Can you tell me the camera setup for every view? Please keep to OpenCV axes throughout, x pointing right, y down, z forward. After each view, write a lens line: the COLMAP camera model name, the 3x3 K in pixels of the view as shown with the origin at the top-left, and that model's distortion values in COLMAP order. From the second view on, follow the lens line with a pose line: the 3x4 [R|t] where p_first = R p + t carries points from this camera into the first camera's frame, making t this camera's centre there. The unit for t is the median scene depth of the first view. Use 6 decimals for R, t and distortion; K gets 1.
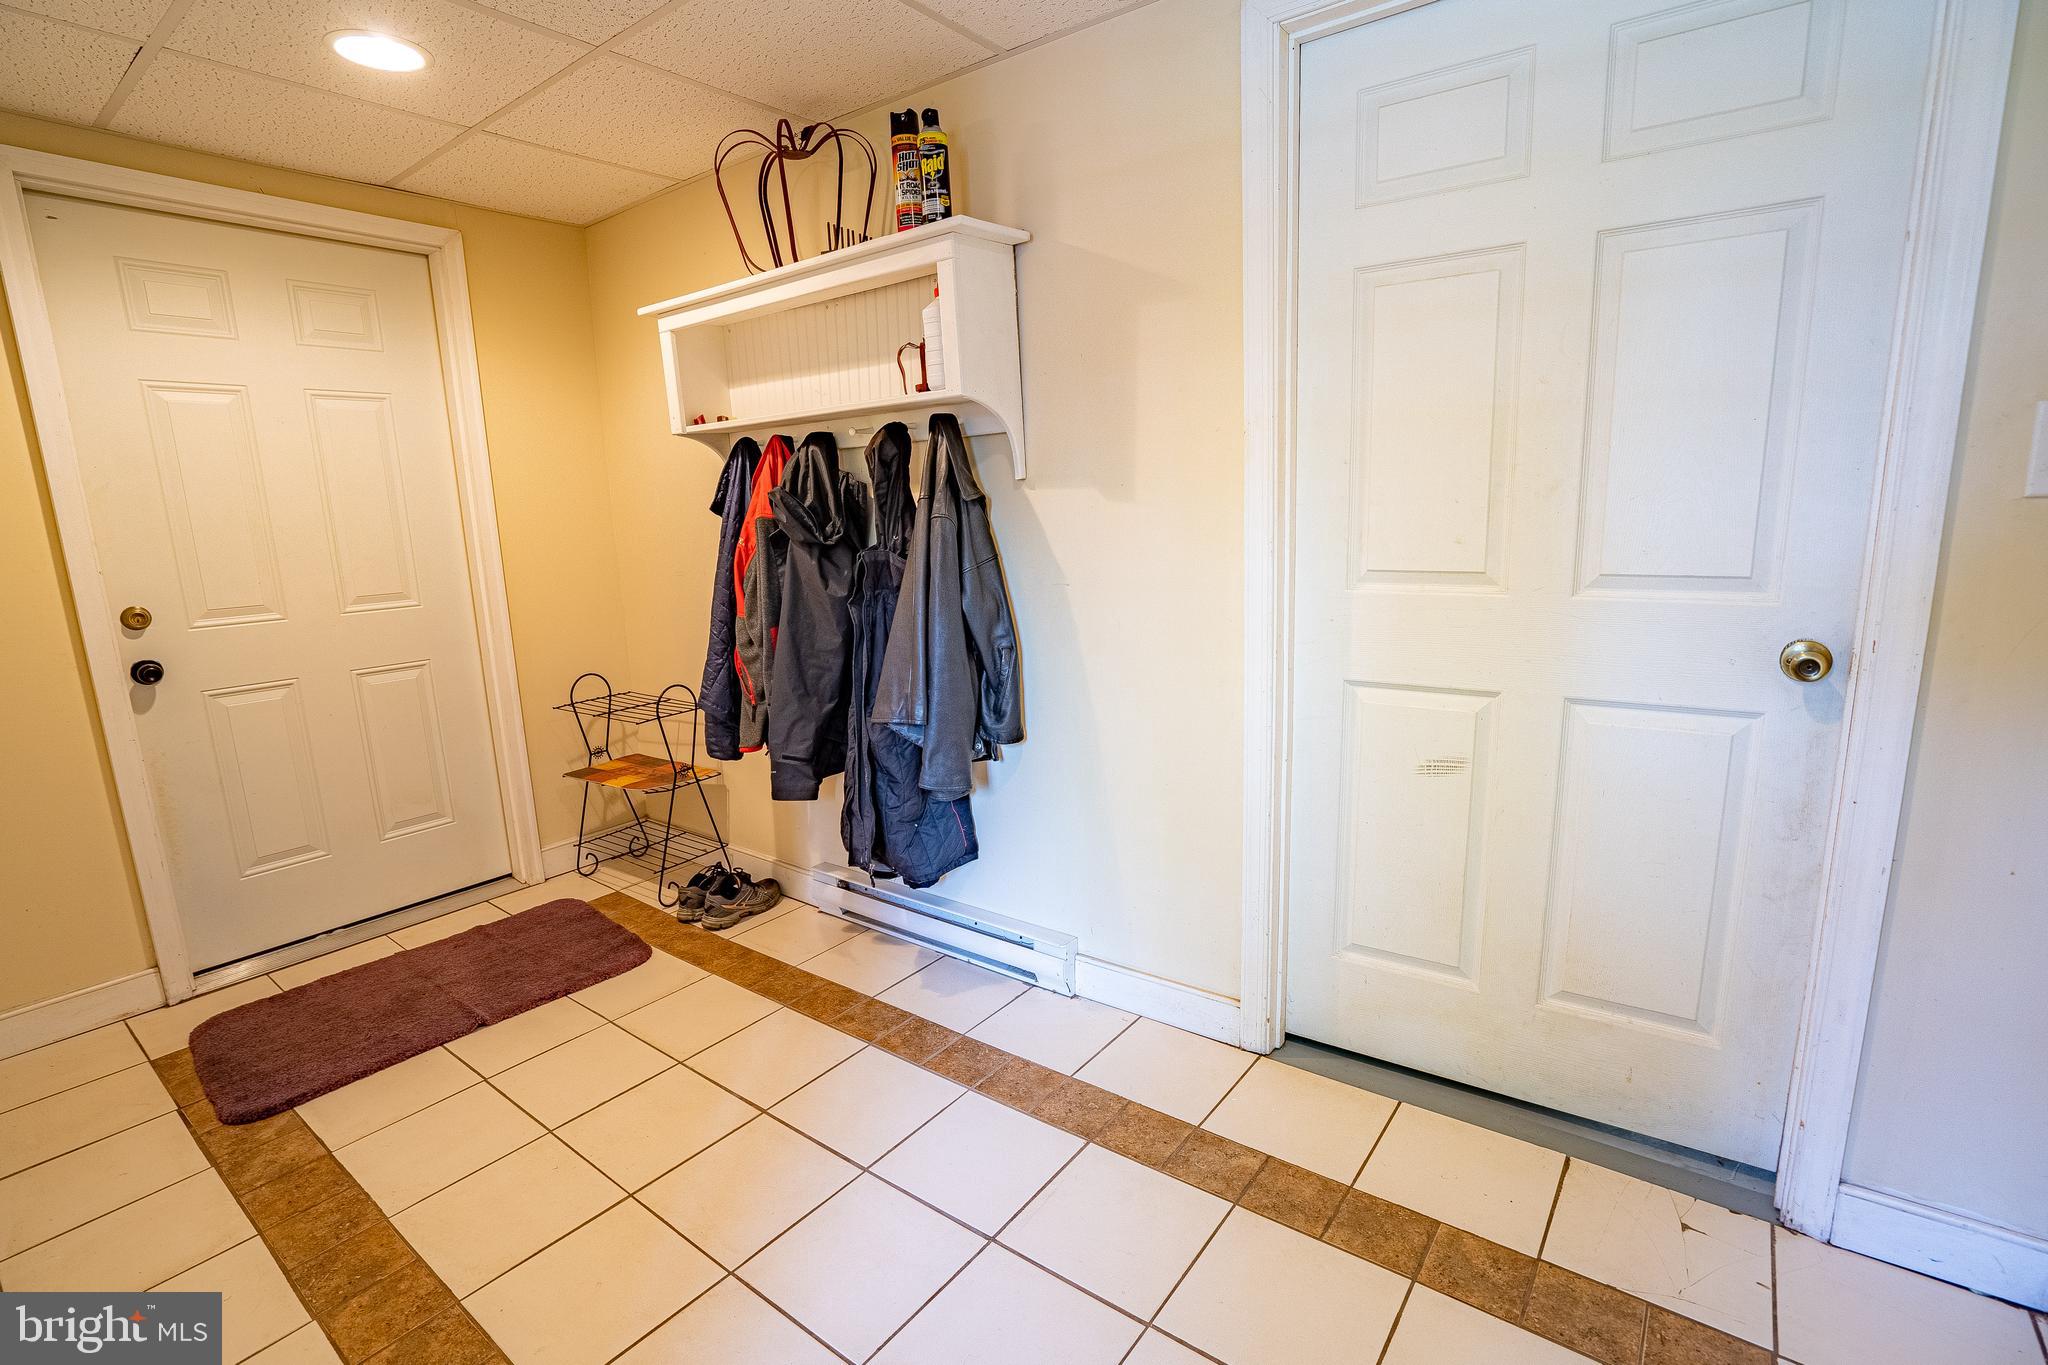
lens RADIAL K [[946.6, 0, 1022.4], [0, 946.6, 684.7], [0, 0, 1]] dist [-0.045943, 0.015292]
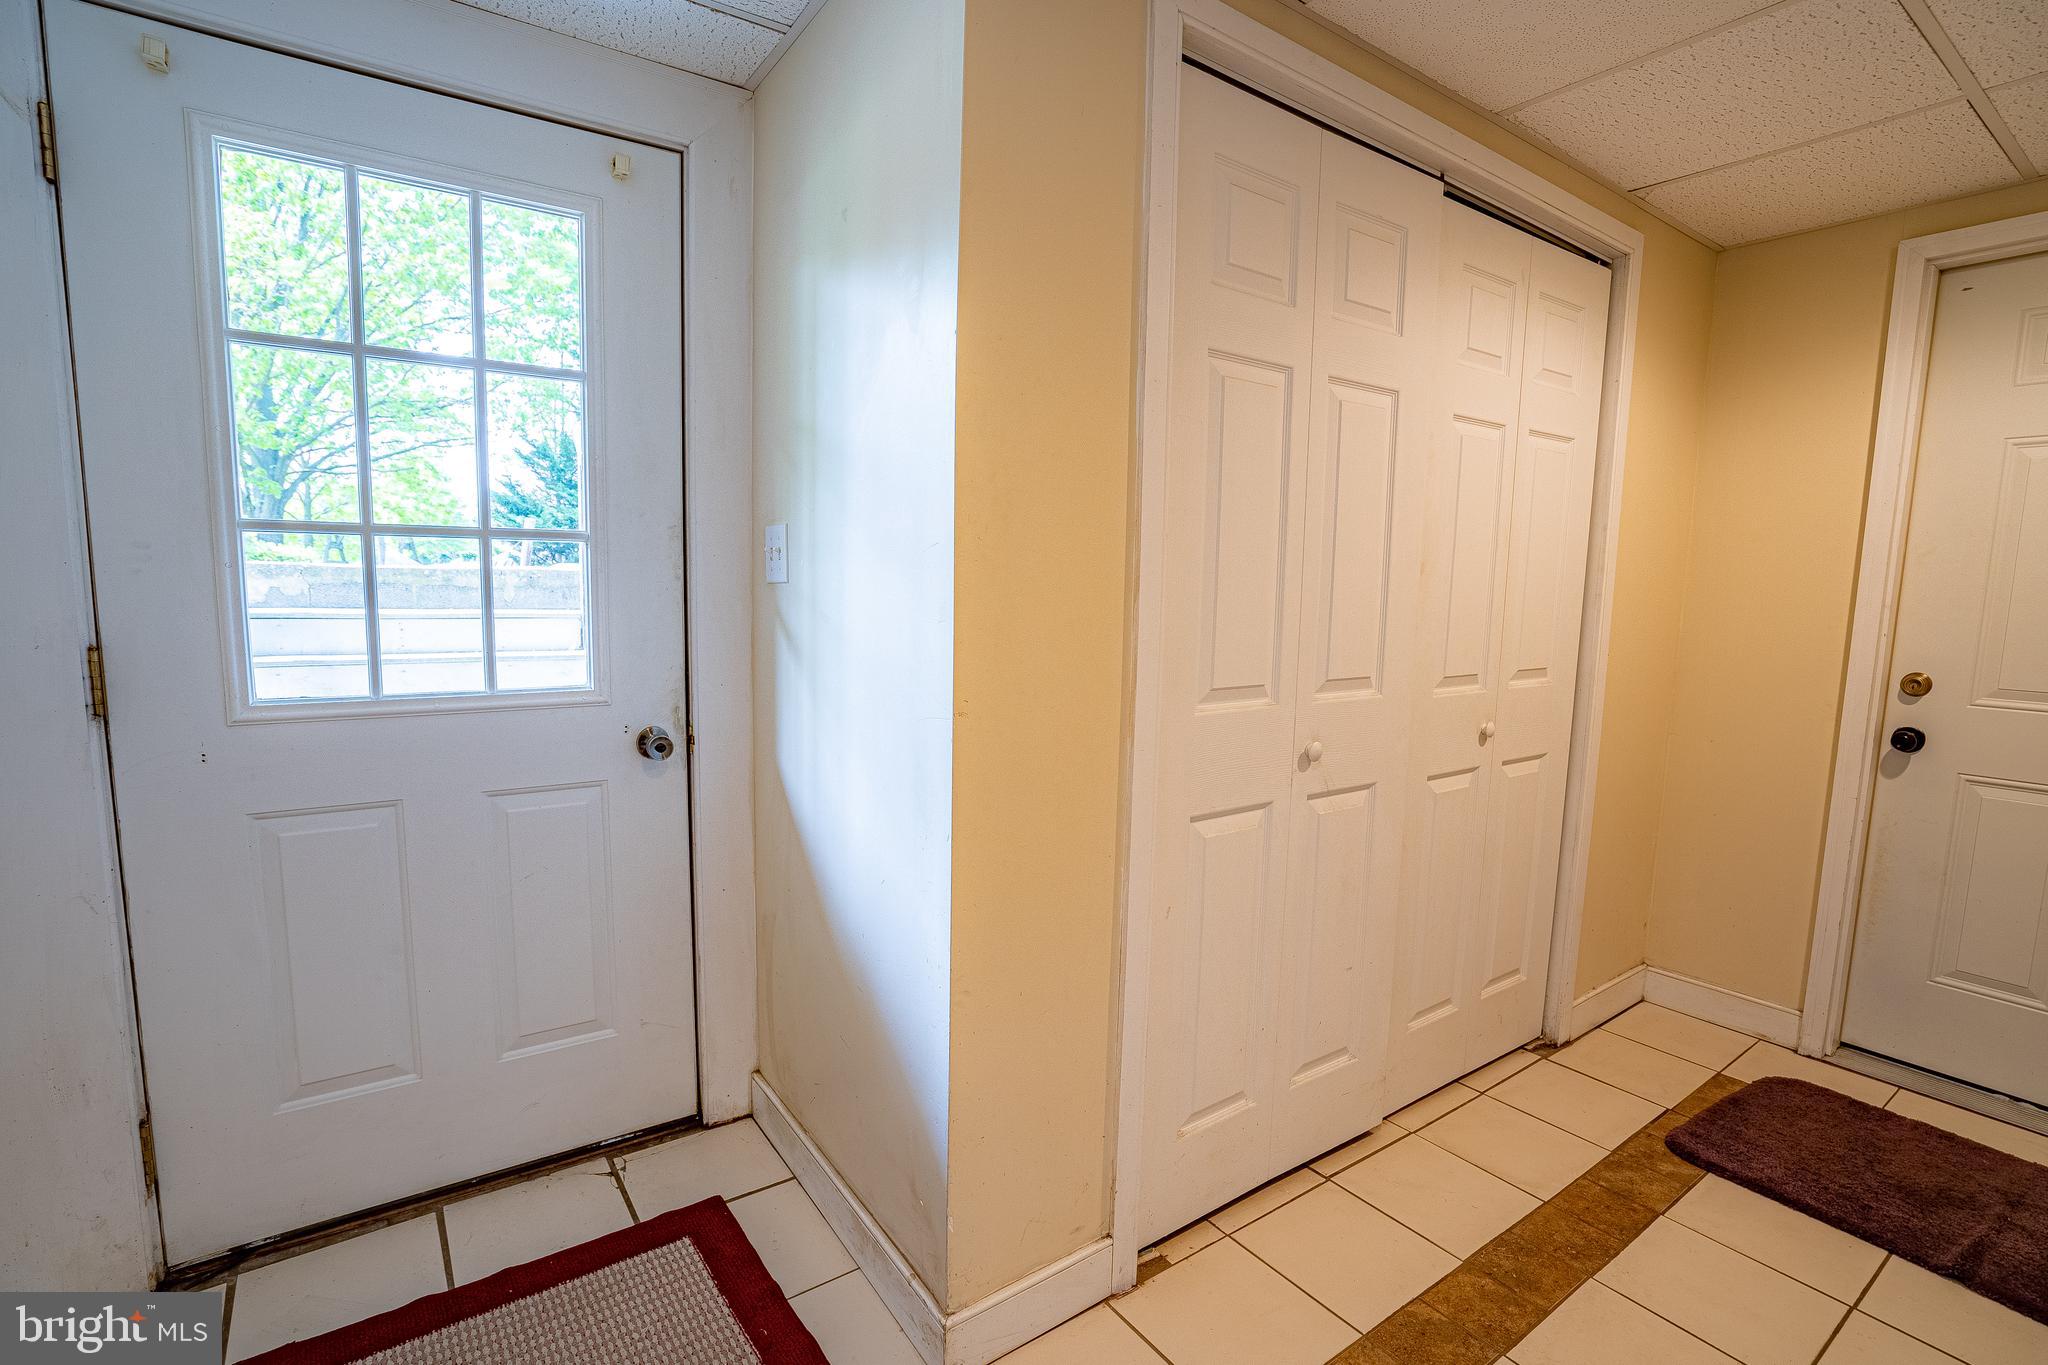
lens RADIAL K [[946.6, 0, 1020.8], [0, 946.6, 686.2], [0, 0, 1]] dist [-0.045943, 0.015292]
pose [[-0.286137, 0.138667, -0.948102, 0.269555], [-0.194249, 0.960533, 0.199109, -0.090578], [0.938293, 0.241140, -0.247908, 0.391596]]
